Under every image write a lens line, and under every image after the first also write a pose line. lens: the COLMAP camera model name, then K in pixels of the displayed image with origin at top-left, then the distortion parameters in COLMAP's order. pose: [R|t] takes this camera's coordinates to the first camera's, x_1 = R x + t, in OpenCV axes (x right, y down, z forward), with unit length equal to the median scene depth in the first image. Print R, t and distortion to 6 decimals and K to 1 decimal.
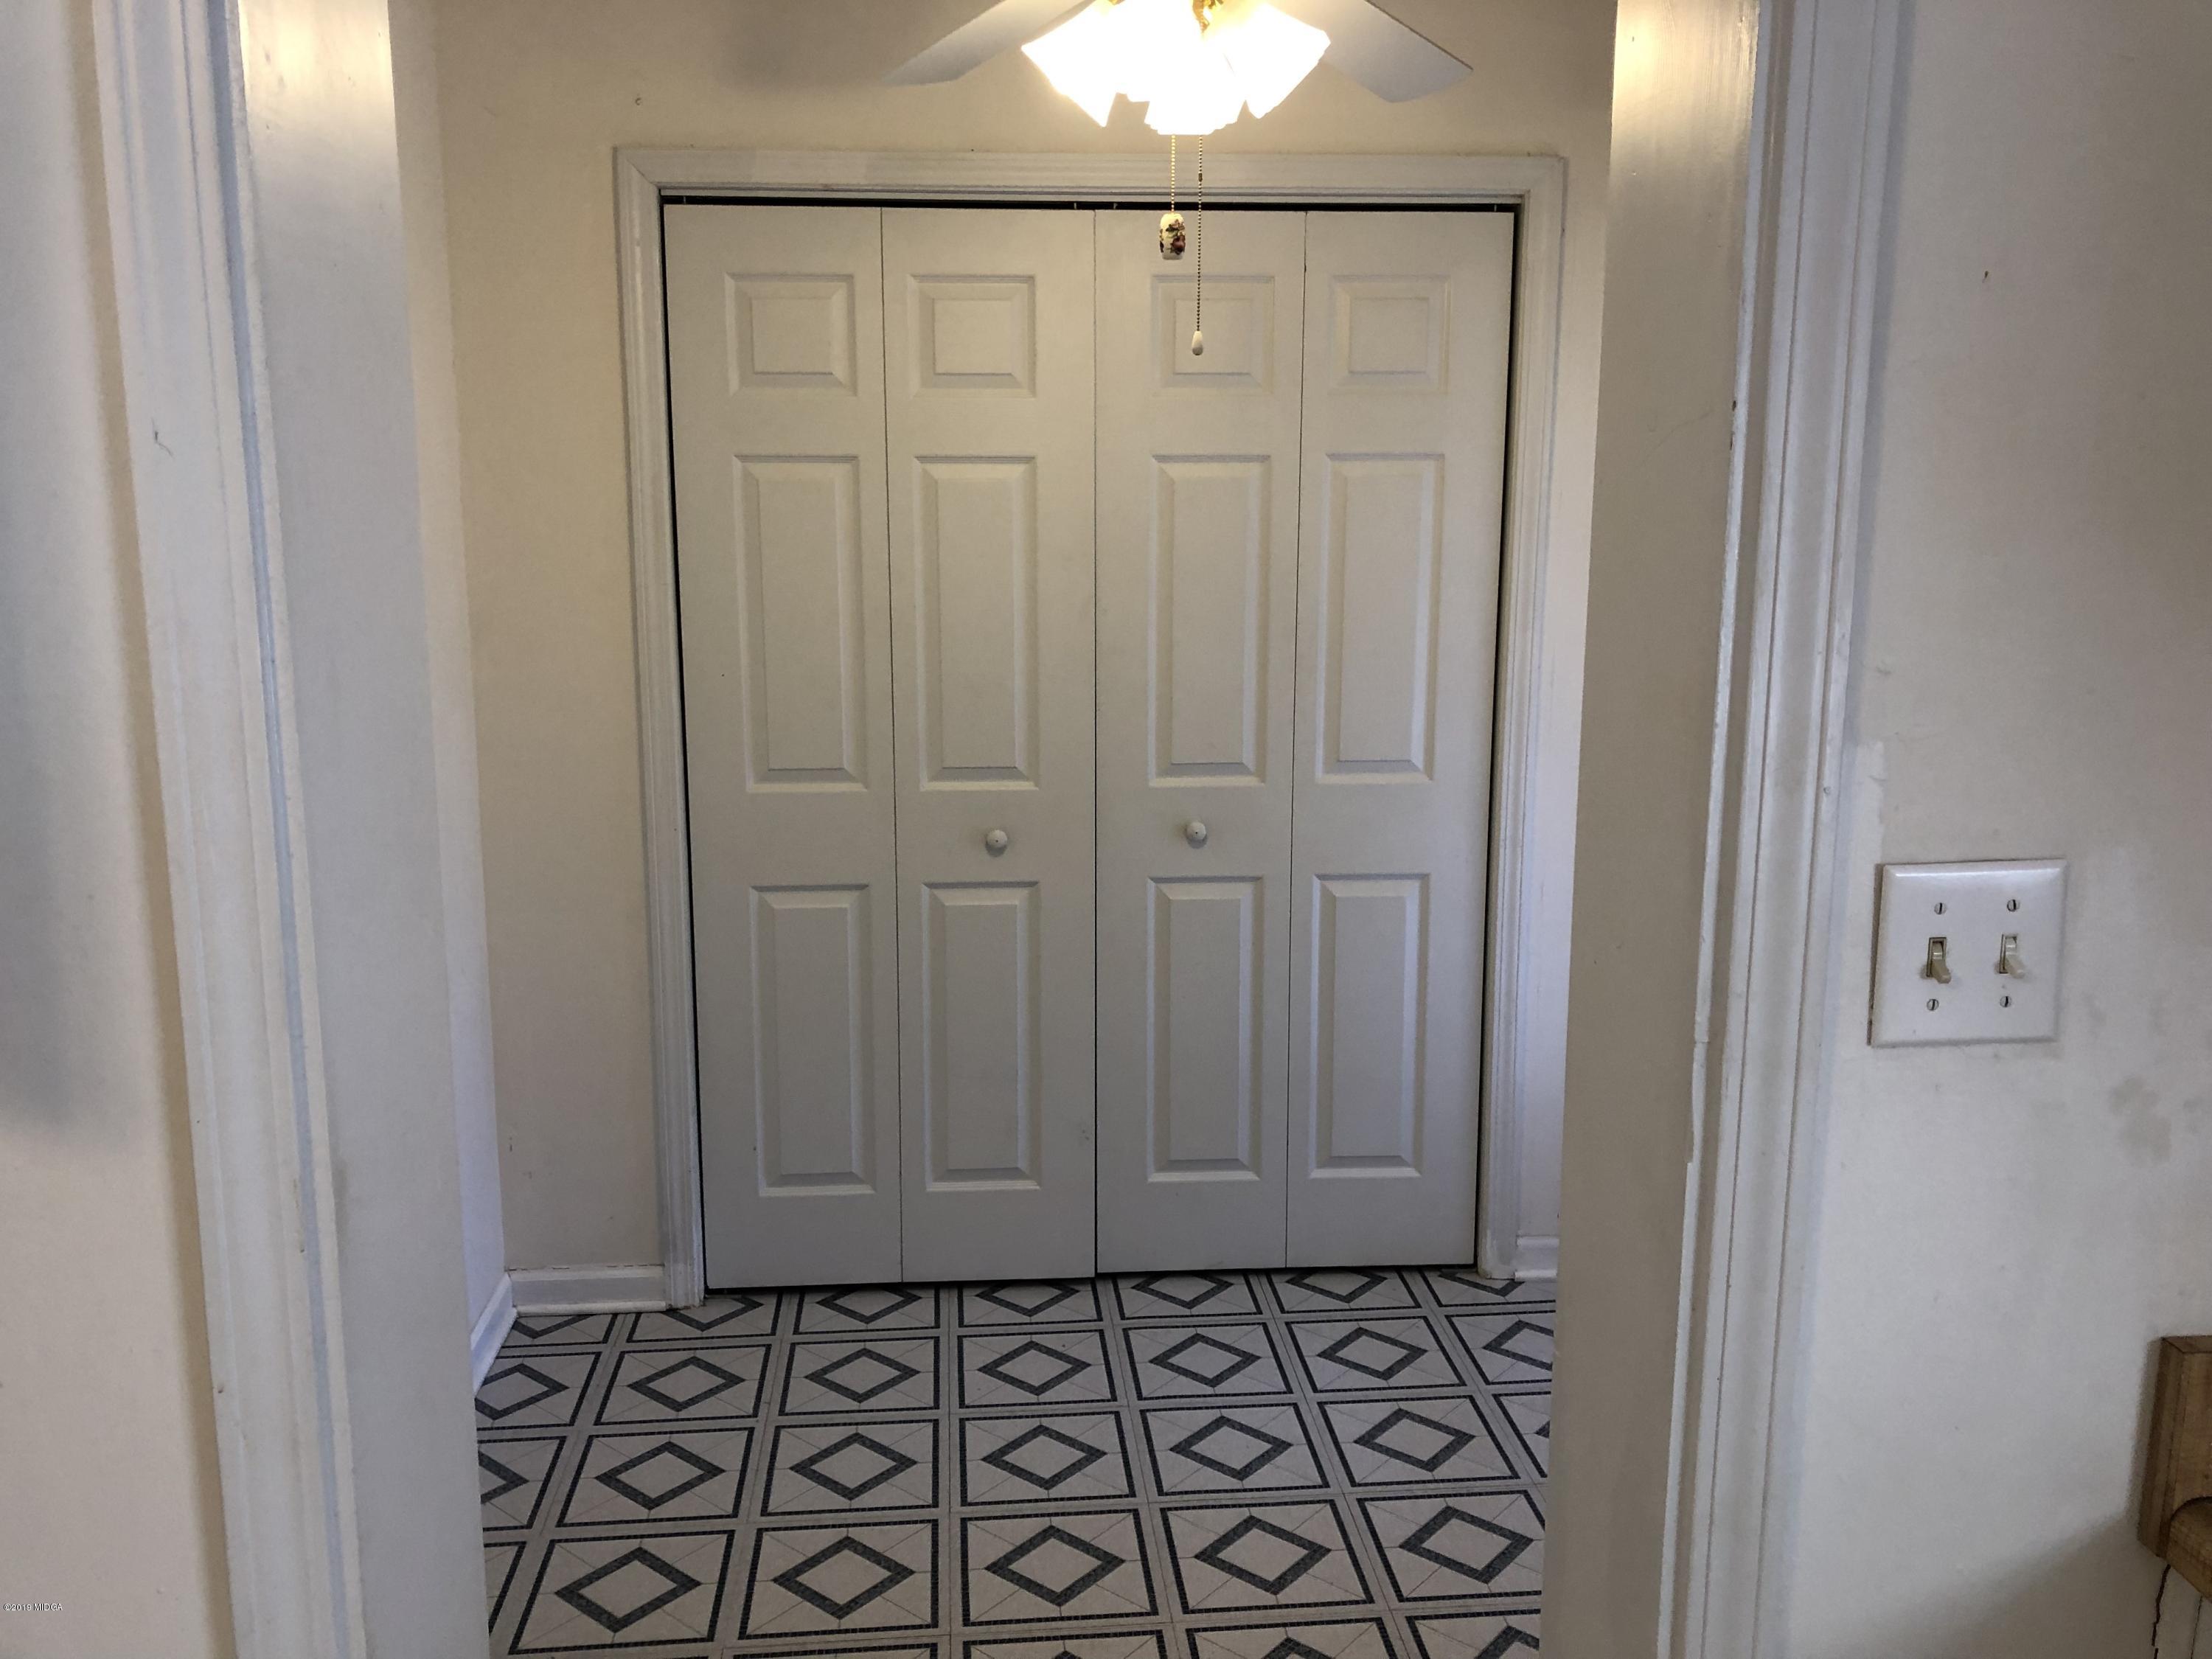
lens RADIAL K [[1838.3, 0, 1104.7], [0, 1838.3, 827.3], [0, 0, 1]] dist [0.056818, -0.074282]
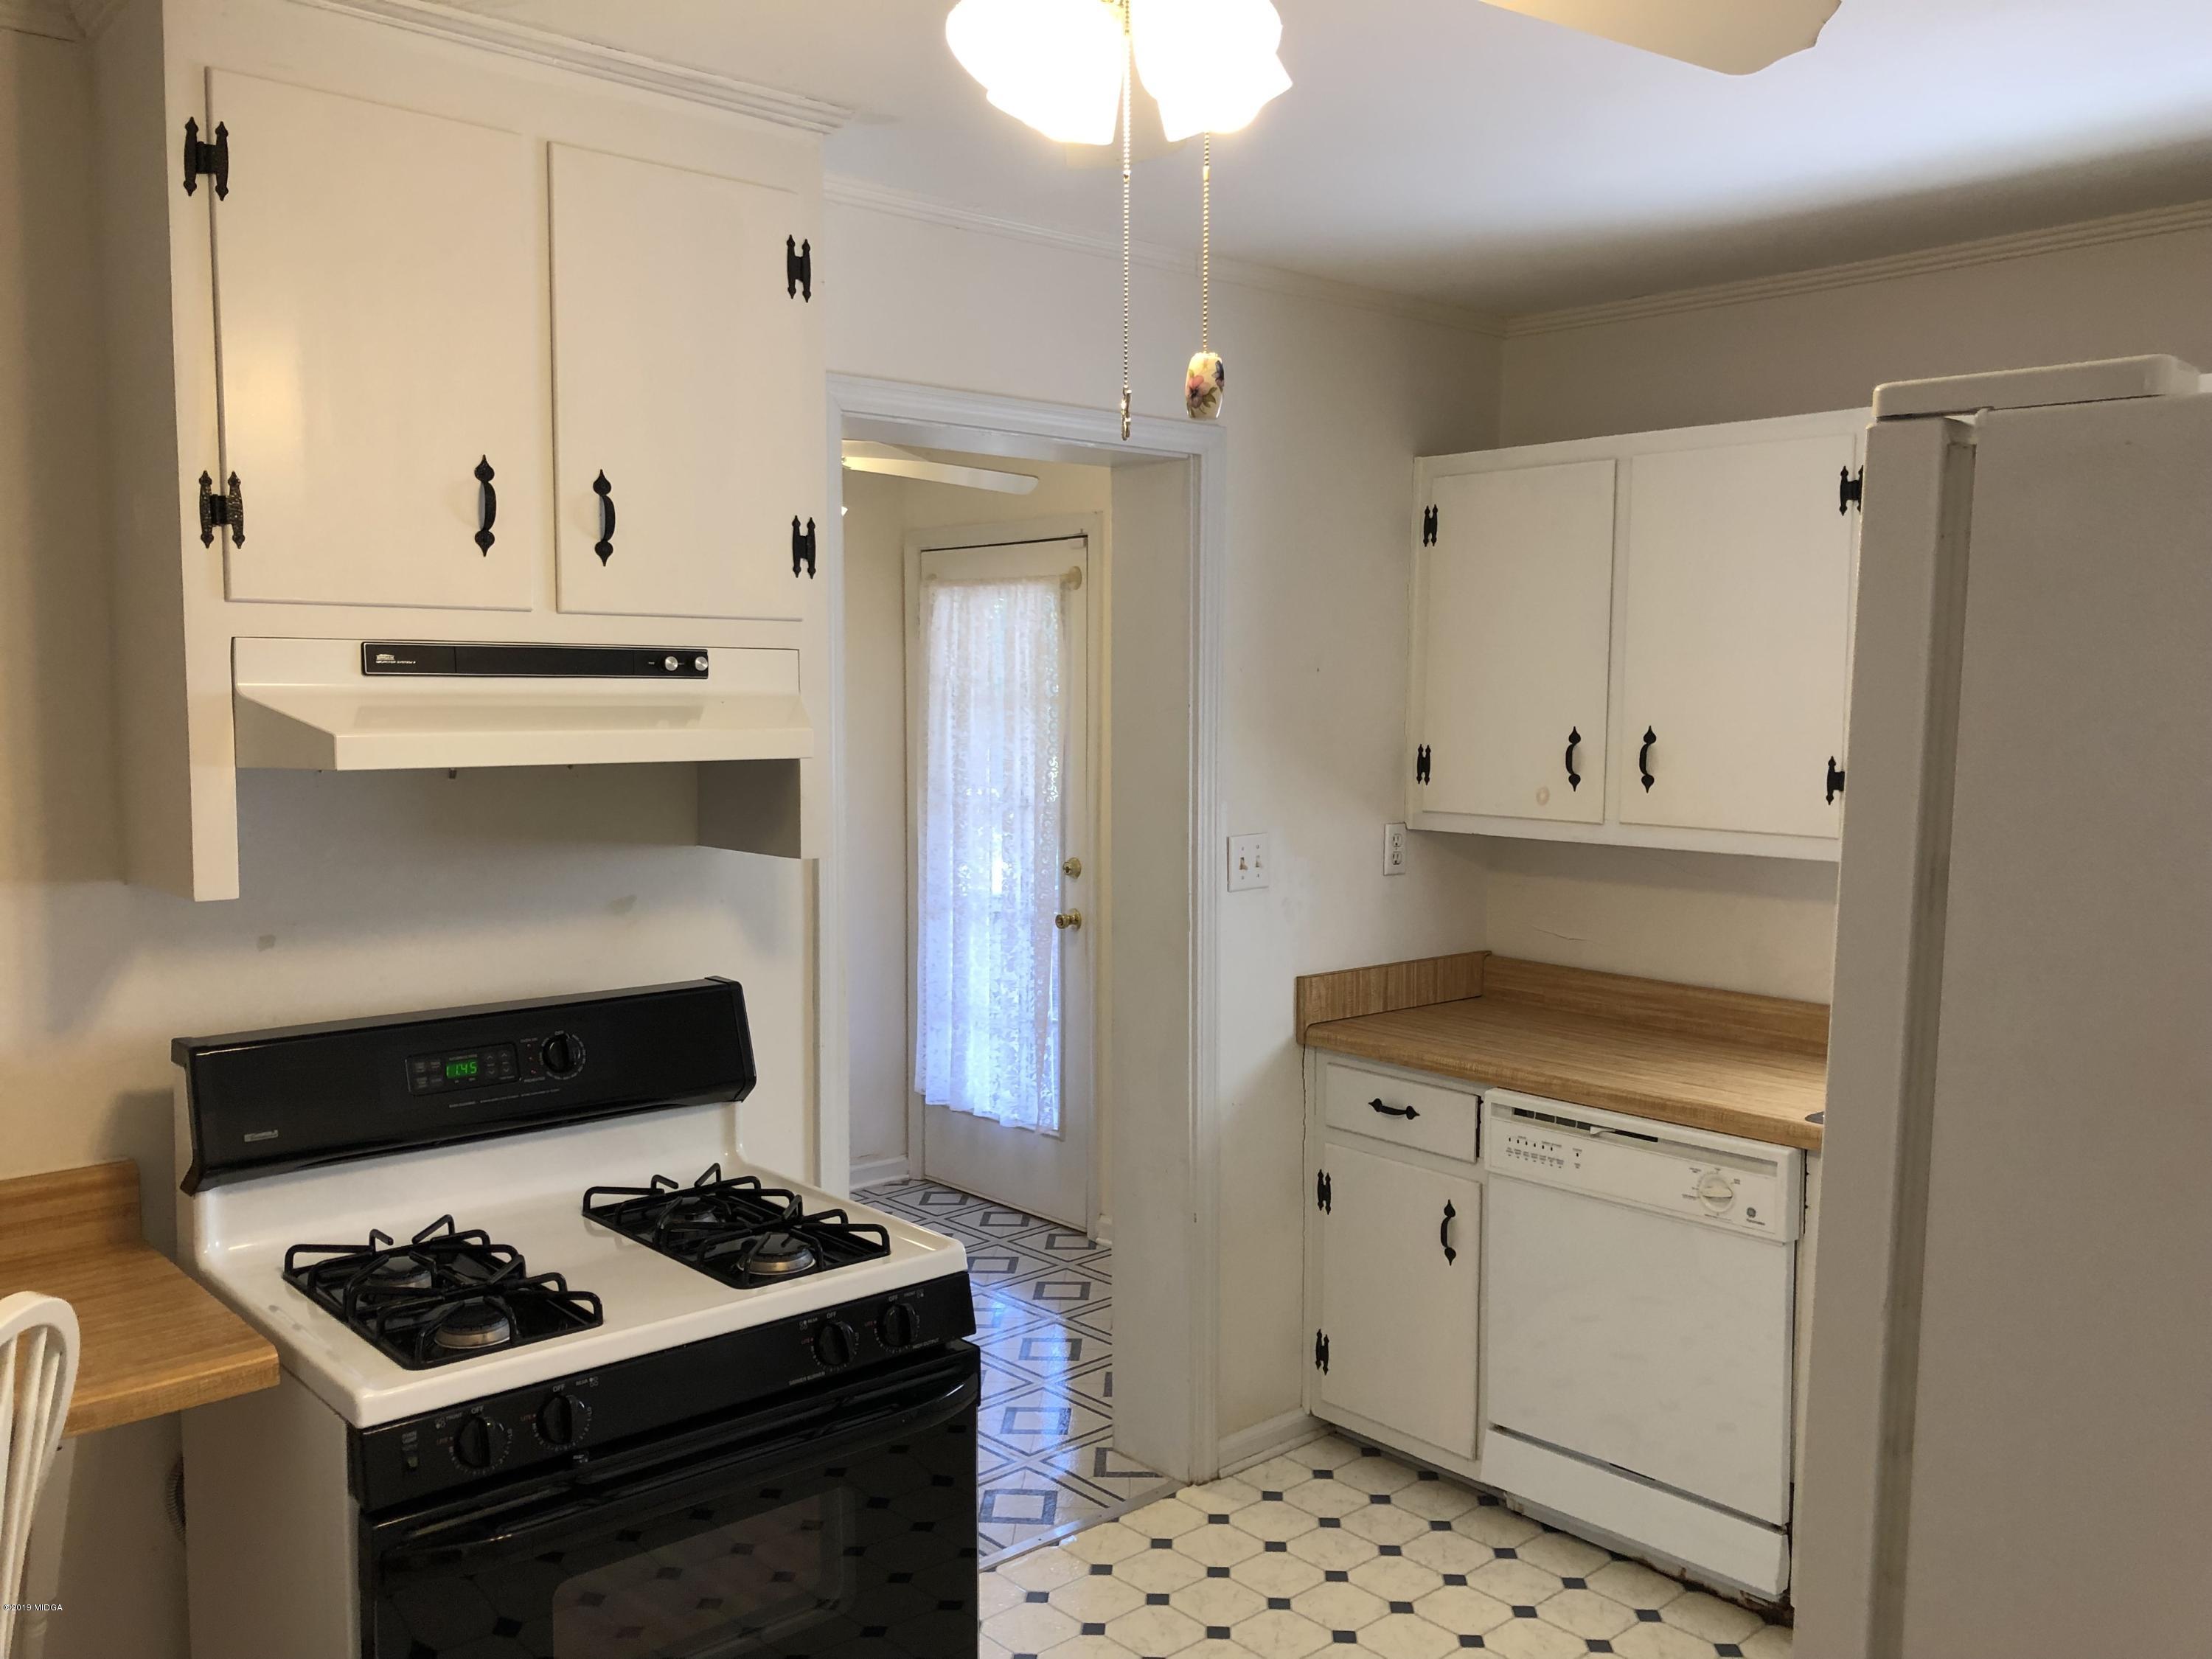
lens RADIAL K [[1838.3, 0, 1107.3], [0, 1838.3, 830.6], [0, 0, 1]] dist [0.056818, -0.074282]
pose [[0.801735, -0.046566, 0.595863, -1.733196], [0.113371, 0.990709, -0.075118, 0.232214], [-0.586829, 0.127778, 0.799565, -1.539658]]
